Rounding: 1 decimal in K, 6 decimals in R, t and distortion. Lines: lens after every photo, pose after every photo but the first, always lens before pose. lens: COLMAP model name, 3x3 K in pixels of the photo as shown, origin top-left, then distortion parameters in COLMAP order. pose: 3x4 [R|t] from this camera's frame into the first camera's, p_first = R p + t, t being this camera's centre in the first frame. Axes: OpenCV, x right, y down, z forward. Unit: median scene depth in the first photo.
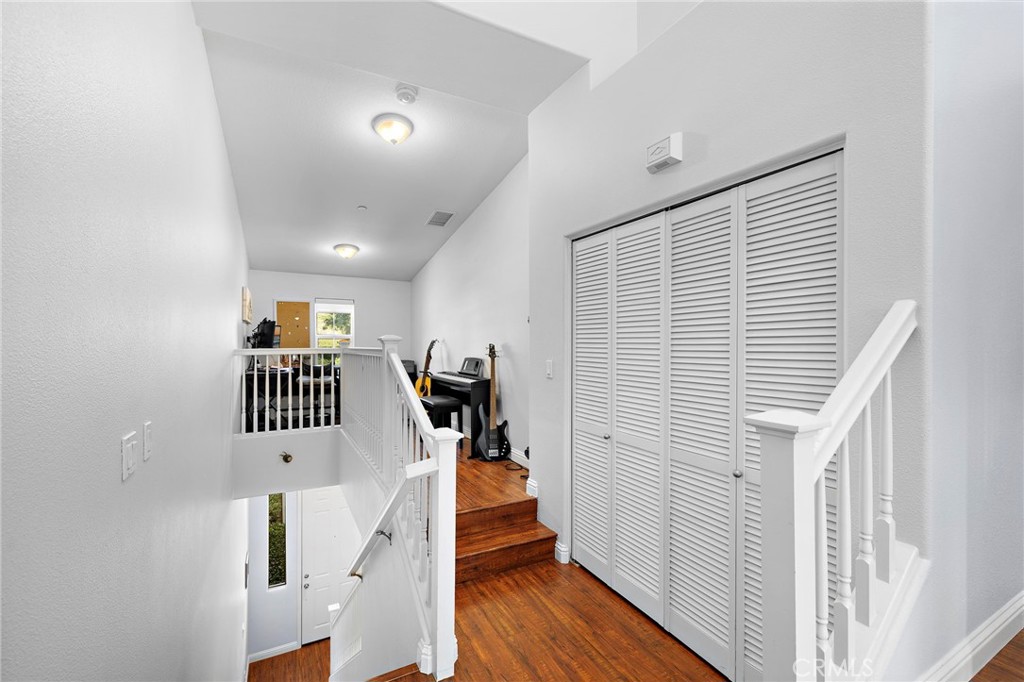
lens RADIAL K [[429.3, 0, 513.6], [0, 429.3, 344.7], [0, 0, 1]] dist [-0.000401, -0.000002]
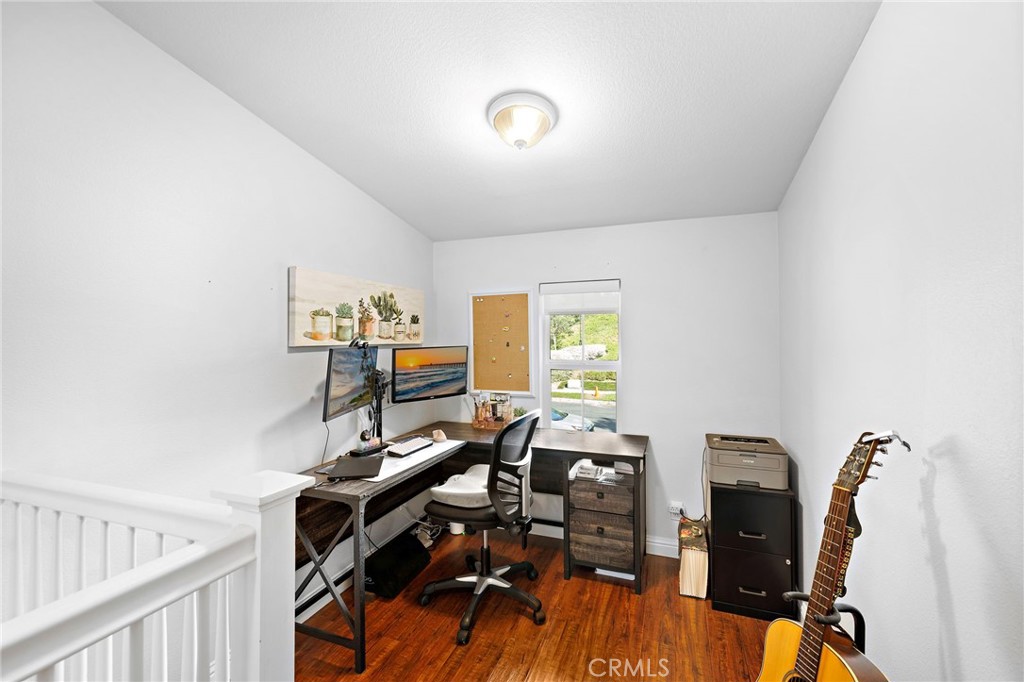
lens RADIAL K [[429.3, 0, 510.7], [0, 429.3, 341.9], [0, 0, 1]] dist [-0.000401, -0.000002]
pose [[0.656417, -0.002484, -0.754394, -0.148715], [0.007262, 0.999969, 0.003026, -0.052886], [0.754363, -0.007465, 0.656415, 0.756544]]
